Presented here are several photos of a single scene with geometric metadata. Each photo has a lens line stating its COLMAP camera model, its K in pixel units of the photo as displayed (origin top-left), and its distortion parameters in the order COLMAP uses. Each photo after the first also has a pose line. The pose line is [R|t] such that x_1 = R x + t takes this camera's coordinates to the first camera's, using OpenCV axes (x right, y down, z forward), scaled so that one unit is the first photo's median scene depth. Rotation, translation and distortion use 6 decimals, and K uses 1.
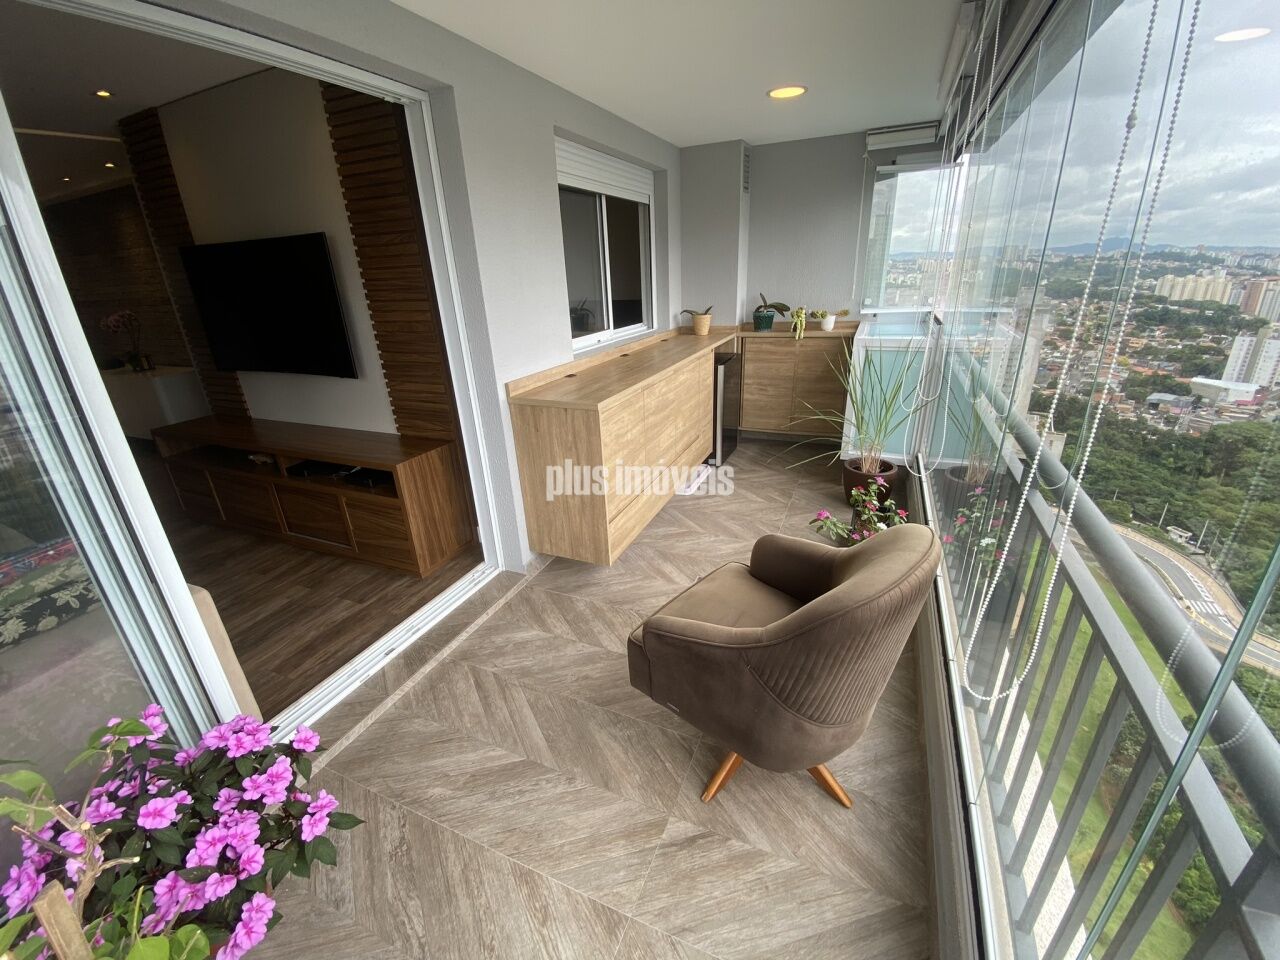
lens RADIAL K [[519.7, 0, 636.4], [0, 519.7, 478.2], [0, 0, 1]] dist [0.025432, -0.023113]
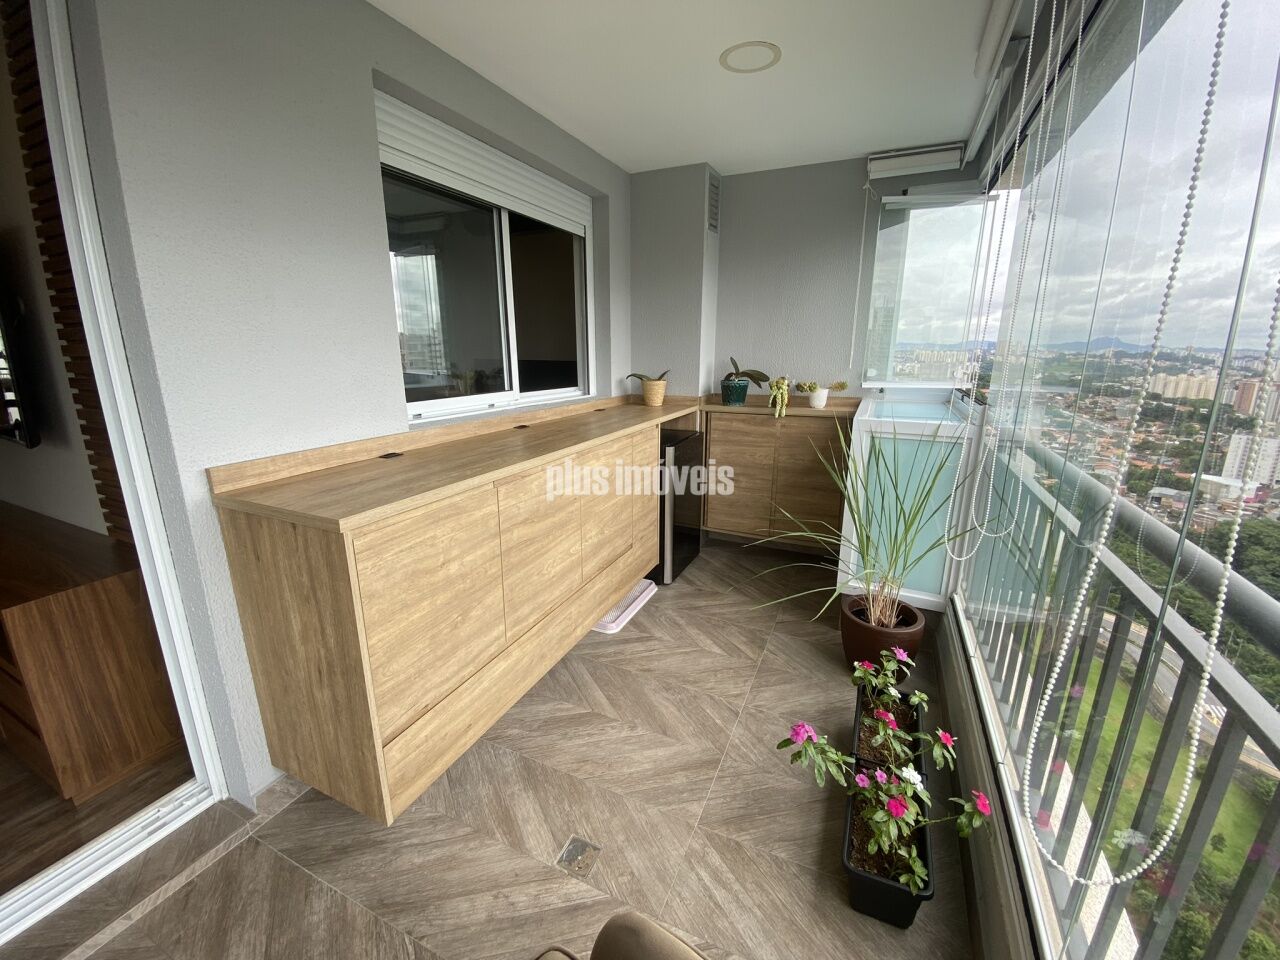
lens RADIAL K [[519.7, 0, 636.4], [0, 519.7, 478.2], [0, 0, 1]] dist [0.025432, -0.023113]
pose [[0.998977, 0.044848, -0.005827, 0.128237], [-0.045225, 0.989976, -0.133800, -0.079673], [-0.000232, 0.133926, 0.990991, 0.305801]]
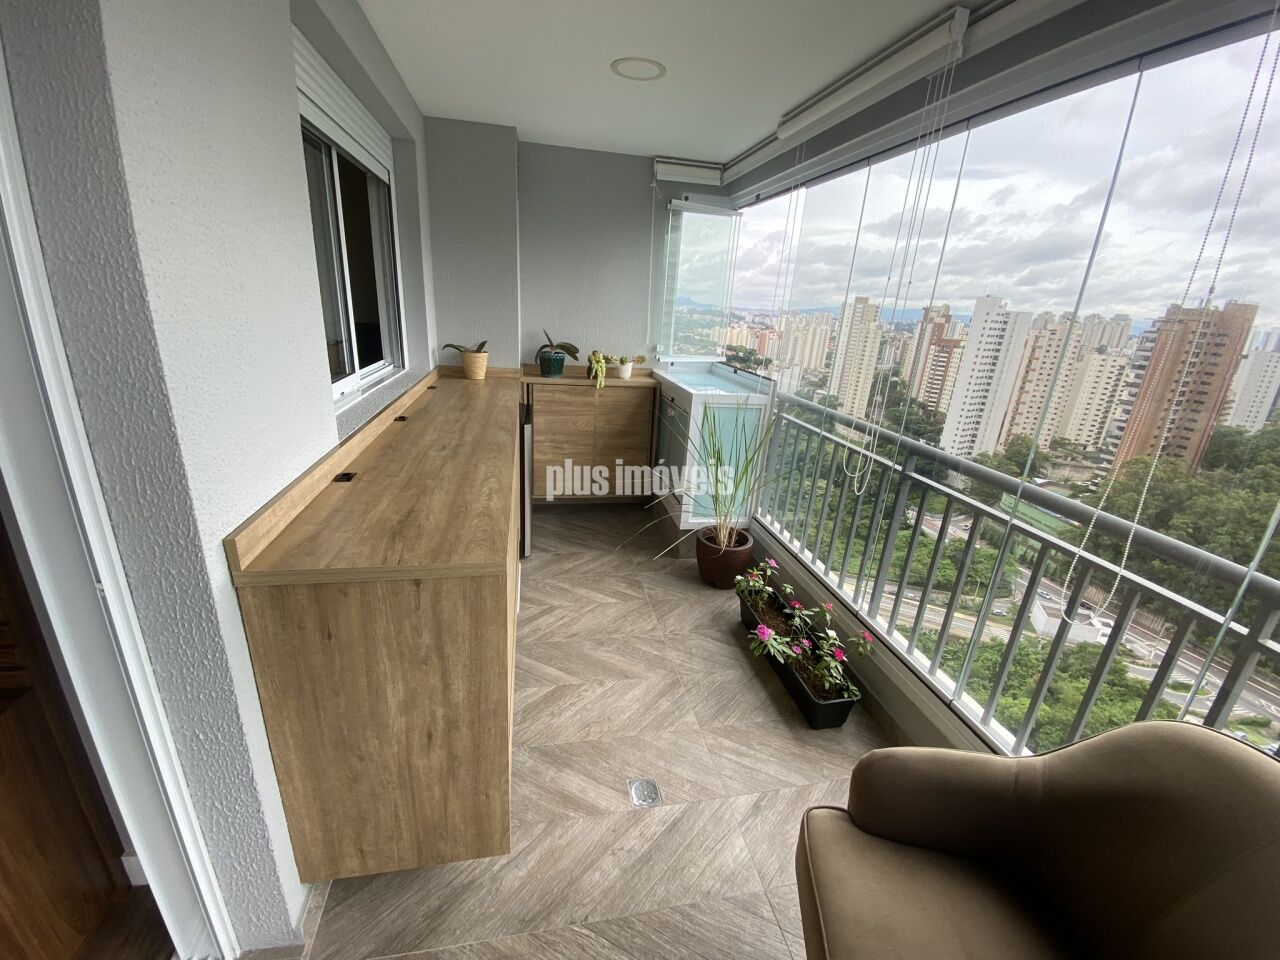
lens RADIAL K [[518.5, 0, 642.4], [0, 518.5, 479.2], [0, 0, 1]] dist [0.051985, -0.043311]
pose [[0.805091, -0.099627, 0.584724, -0.147886], [0.126139, 0.992002, -0.004658, -0.122296], [-0.579583, 0.077507, 0.811219, 0.333348]]
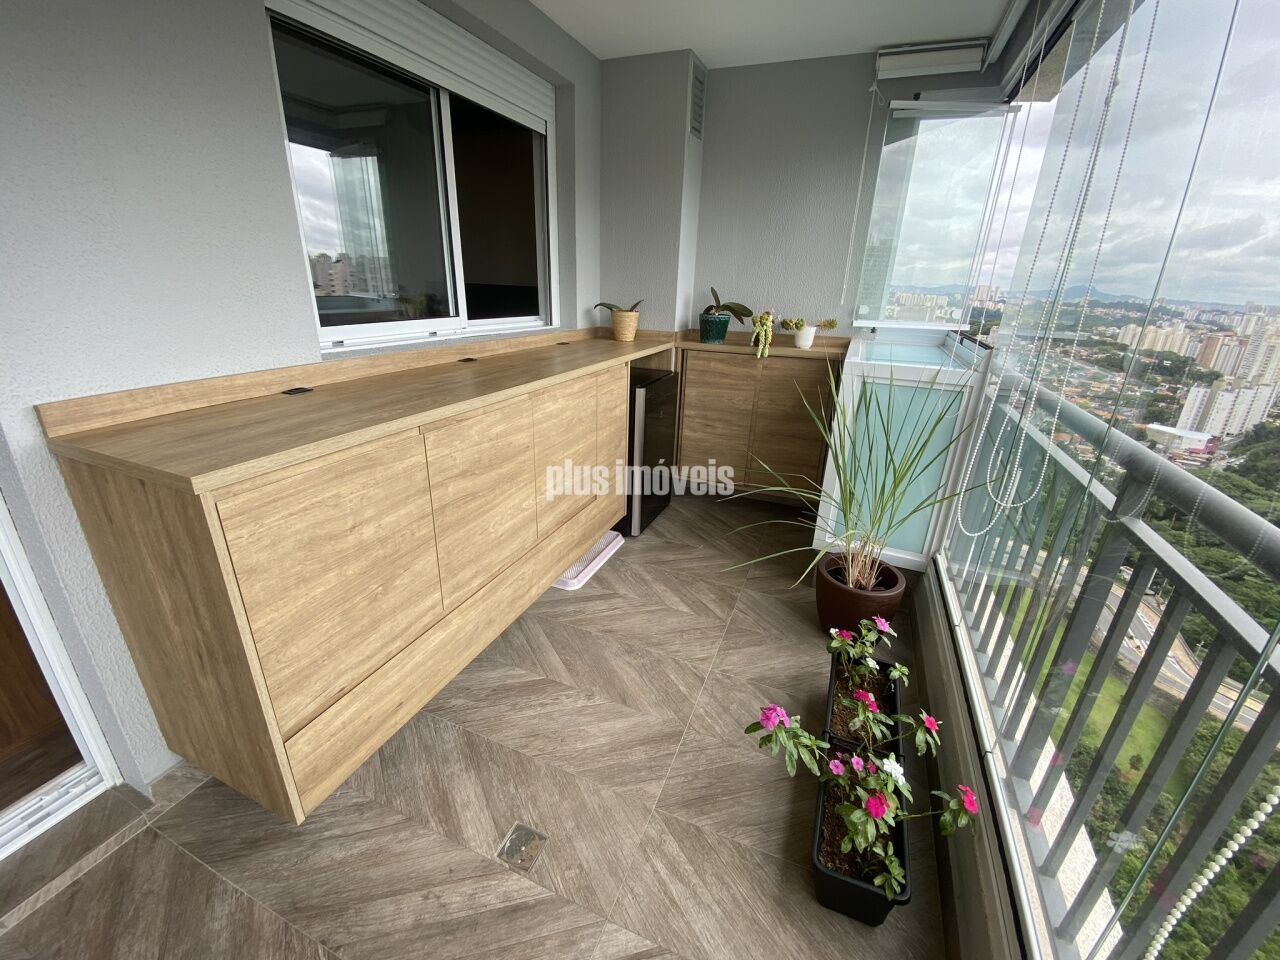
lens RADIAL K [[519.7, 0, 636.4], [0, 519.7, 478.2], [0, 0, 1]] dist [0.025432, -0.023113]
pose [[0.997018, 0.060992, 0.047272, 0.140307], [-0.060069, 0.997979, -0.020704, -0.095398], [-0.048439, 0.017803, 0.998667, 0.370381]]
